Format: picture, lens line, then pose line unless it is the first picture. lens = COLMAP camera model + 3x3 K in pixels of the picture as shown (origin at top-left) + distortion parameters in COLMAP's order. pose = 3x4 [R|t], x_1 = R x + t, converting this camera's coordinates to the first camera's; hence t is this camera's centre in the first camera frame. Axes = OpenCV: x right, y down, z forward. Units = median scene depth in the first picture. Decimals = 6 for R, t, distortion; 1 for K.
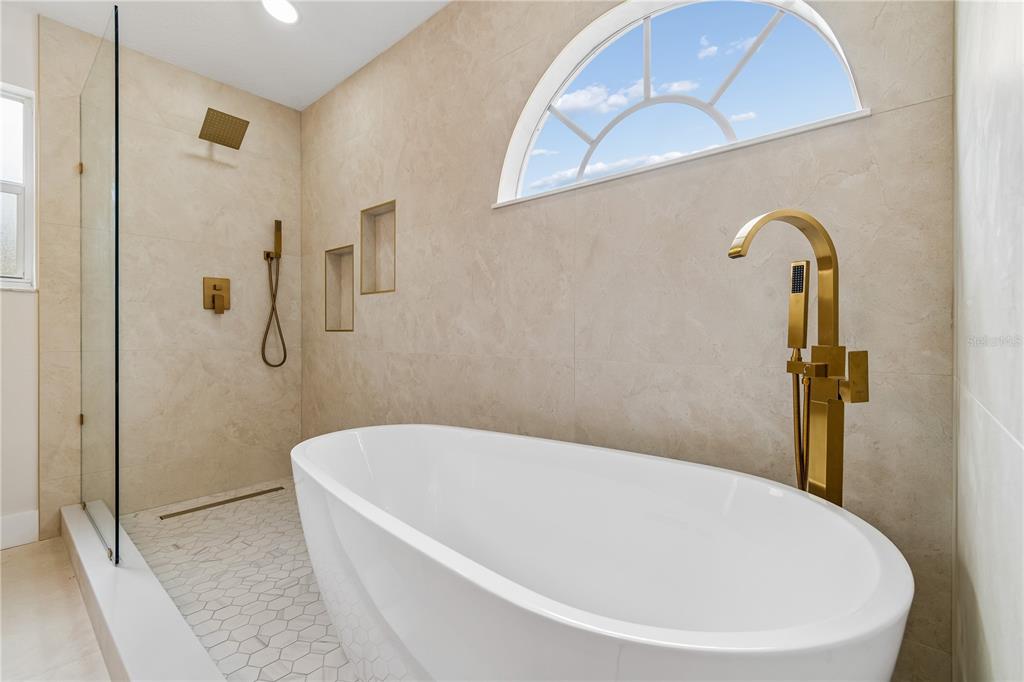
lens RADIAL K [[456.2, 0, 512.0], [0, 456.2, 338.8], [0, 0, 1]] dist [0.003677, -0.002274]
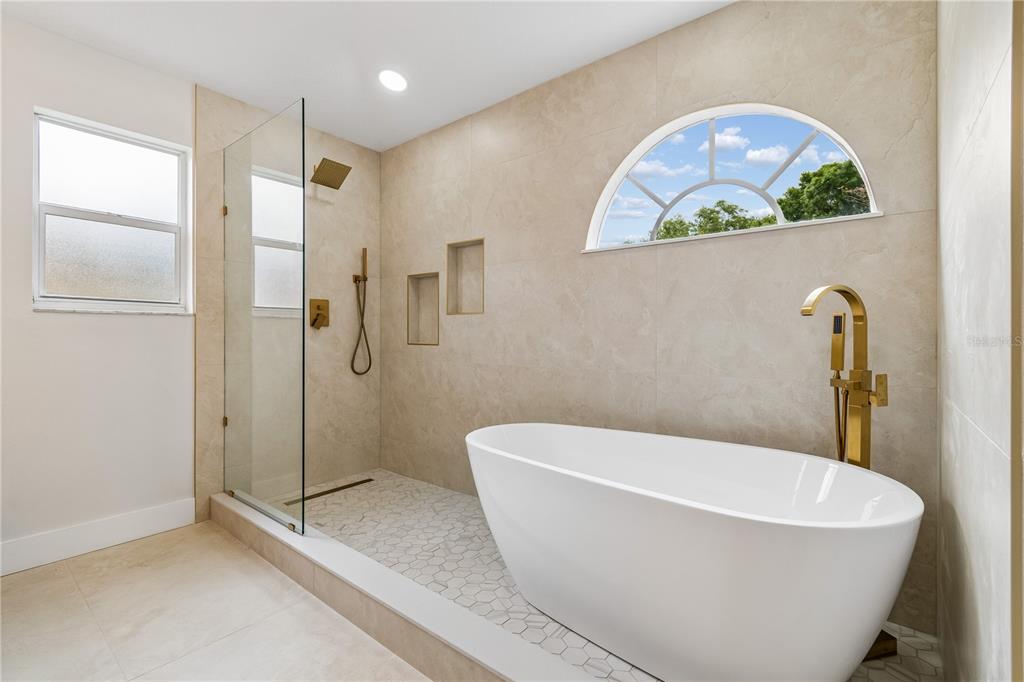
lens RADIAL K [[456.2, 0, 511.9], [0, 456.2, 337.5], [0, 0, 1]] dist [0.003677, -0.002274]
pose [[0.999135, -0.000049, 0.041583, -0.276025], [0.000146, 0.999997, -0.002330, -0.045219], [-0.041583, 0.002334, 0.999132, -0.251052]]
